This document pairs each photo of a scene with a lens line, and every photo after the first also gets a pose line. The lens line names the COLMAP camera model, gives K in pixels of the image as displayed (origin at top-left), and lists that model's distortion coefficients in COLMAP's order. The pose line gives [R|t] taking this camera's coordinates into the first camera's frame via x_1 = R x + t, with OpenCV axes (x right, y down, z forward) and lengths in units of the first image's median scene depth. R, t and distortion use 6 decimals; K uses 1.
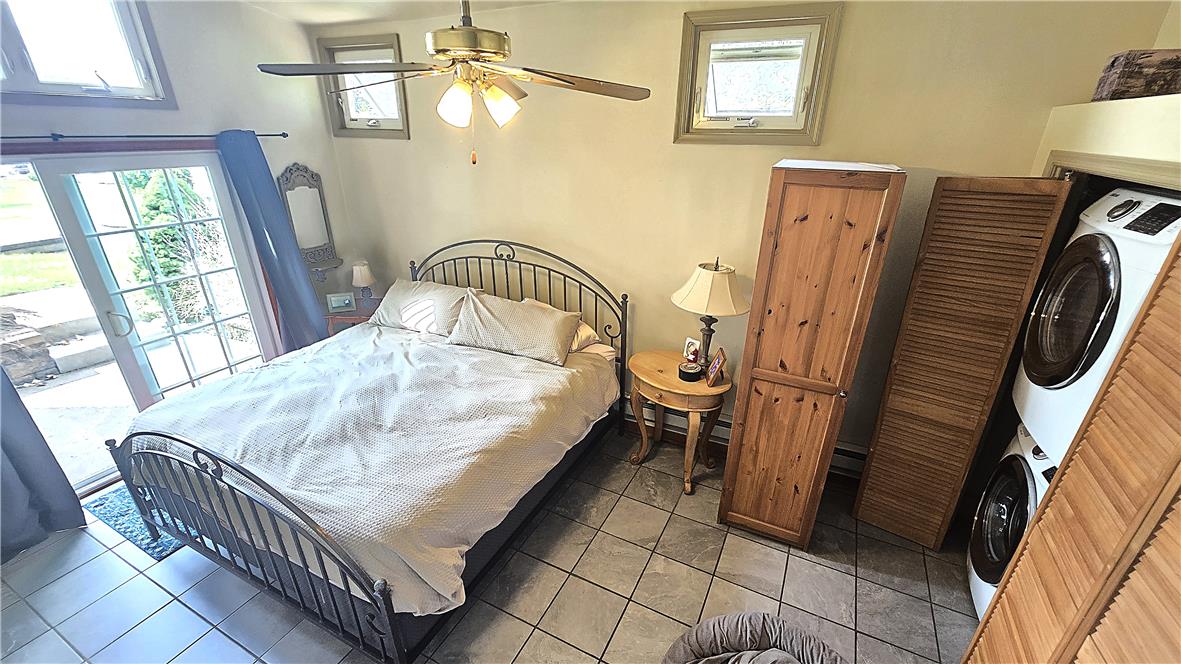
lens RADIAL K [[484.6, 0, 593.7], [0, 484.6, 342.4], [0, 0, 1]] dist [0.000088, -0.000352]
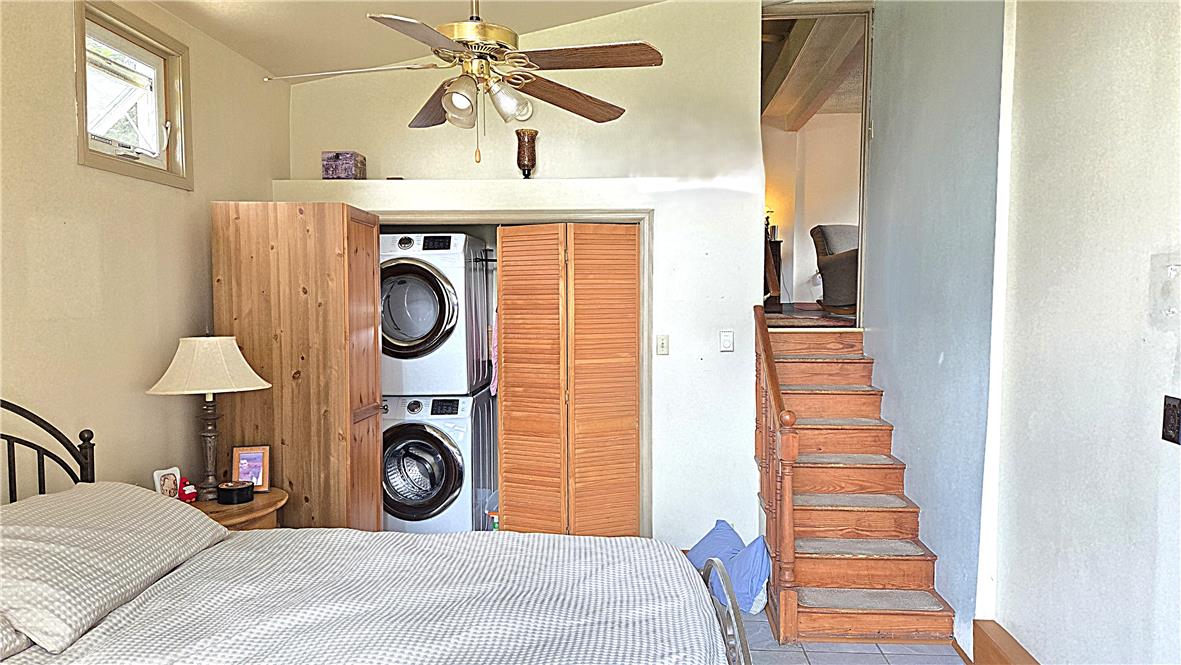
lens RADIAL K [[827.7, 0, 588.9], [0, 827.7, 349.4], [0, 0, 1]] dist [0.062506, -0.004070]
pose [[-0.386152, -0.063784, 0.920227, -1.176832], [0.375459, 0.900360, 0.219959, -0.213059], [-0.842566, 0.430445, -0.323728, 0.988393]]
